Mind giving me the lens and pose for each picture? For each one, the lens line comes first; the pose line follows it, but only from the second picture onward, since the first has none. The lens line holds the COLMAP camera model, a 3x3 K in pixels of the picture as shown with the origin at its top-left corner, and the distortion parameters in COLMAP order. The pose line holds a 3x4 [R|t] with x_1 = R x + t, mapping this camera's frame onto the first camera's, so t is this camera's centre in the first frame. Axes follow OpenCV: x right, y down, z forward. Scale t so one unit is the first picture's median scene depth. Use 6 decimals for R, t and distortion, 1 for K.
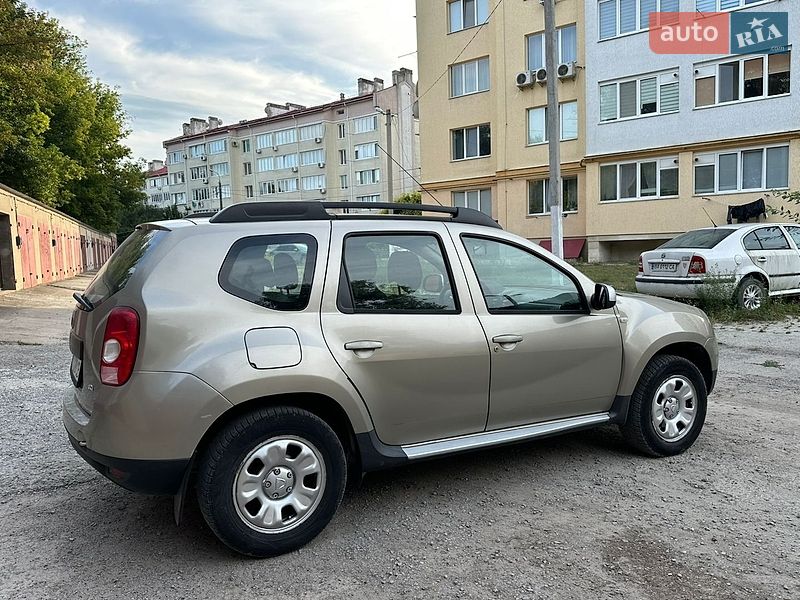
lens RADIAL K [[647.8, 0, 401.8], [0, 647.8, 301.5], [0, 0, 1]] dist [0.068138, -0.104636]
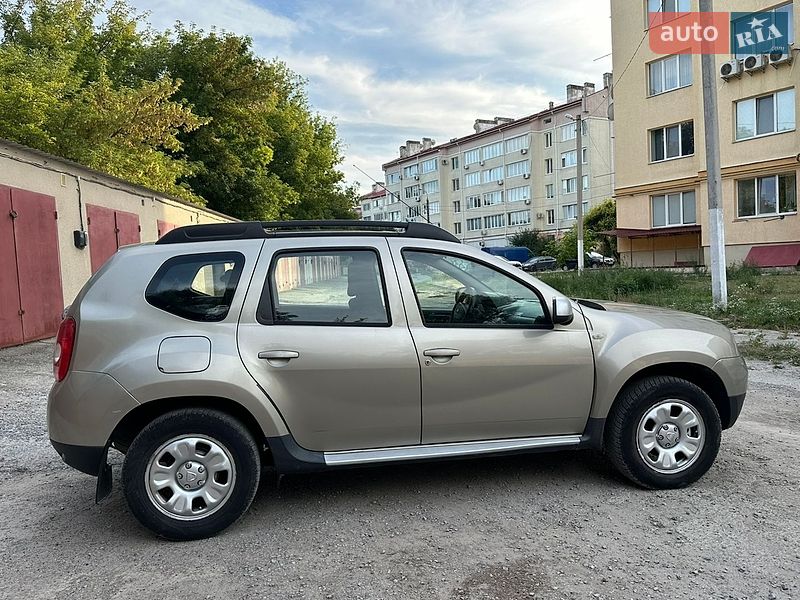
lens RADIAL K [[647.8, 0, 409.8], [0, 647.8, 303.4], [0, 0, 1]] dist [0.068138, -0.104636]
pose [[0.948111, 0.002465, -0.317930, 0.386460], [-0.007336, 0.999873, -0.014125, -0.003142], [0.317854, 0.015724, 0.948009, 0.038899]]
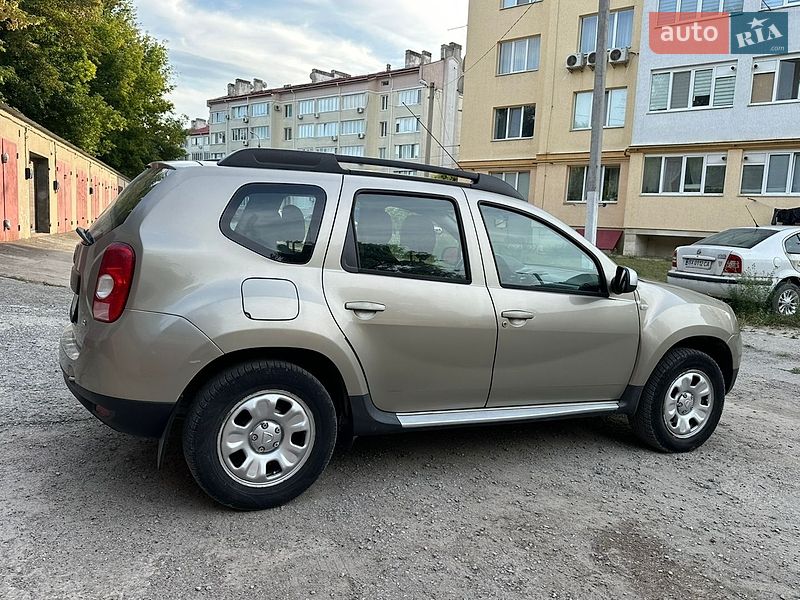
lens RADIAL K [[647.8, 0, 400.1], [0, 647.8, 303.7], [0, 0, 1]] dist [0.068138, -0.104636]
pose [[0.995124, 0.088240, -0.044075, 0.027606], [-0.086519, 0.995465, 0.039537, 0.016779], [0.047364, -0.035531, 0.998246, 0.030521]]
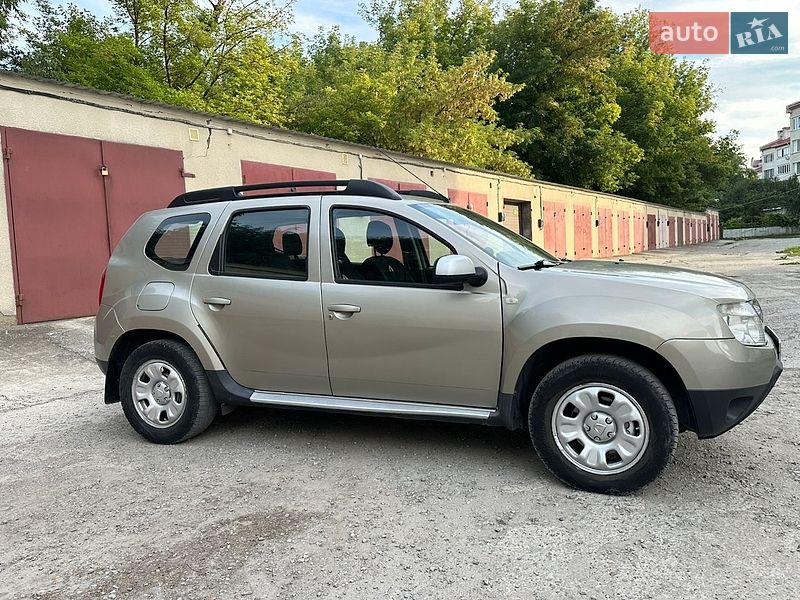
lens RADIAL K [[647.8, 0, 392.0], [0, 647.8, 297.0], [0, 0, 1]] dist [0.068138, -0.104636]
pose [[0.599144, 0.055276, -0.798731, 0.904106], [-0.035041, 0.998468, 0.042813, -0.004866], [0.799874, 0.002337, 0.600163, 0.408612]]
